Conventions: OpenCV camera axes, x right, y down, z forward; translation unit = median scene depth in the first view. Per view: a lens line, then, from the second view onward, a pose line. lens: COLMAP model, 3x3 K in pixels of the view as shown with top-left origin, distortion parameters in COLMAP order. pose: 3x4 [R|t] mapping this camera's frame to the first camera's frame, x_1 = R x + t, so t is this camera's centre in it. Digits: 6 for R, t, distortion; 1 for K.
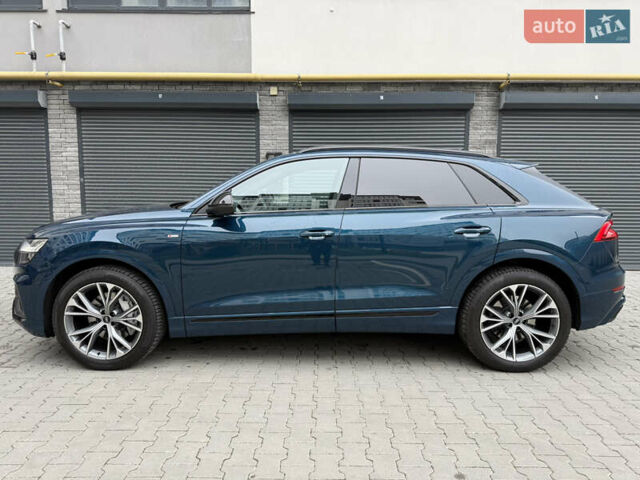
lens RADIAL K [[450.1, 0, 319.3], [0, 450.1, 244.9], [0, 0, 1]] dist [0.052952, -0.072805]
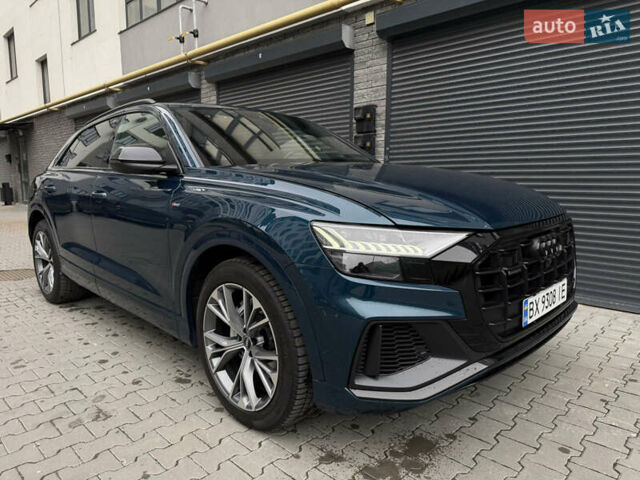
lens RADIAL K [[450.1, 0, 319.3], [0, 450.1, 244.9], [0, 0, 1]] dist [0.052952, -0.072805]
pose [[0.719588, 0.095892, -0.687748, 0.377599], [-0.077168, 0.995327, 0.058036, -0.022230], [0.690100, 0.011310, 0.723626, 0.449818]]
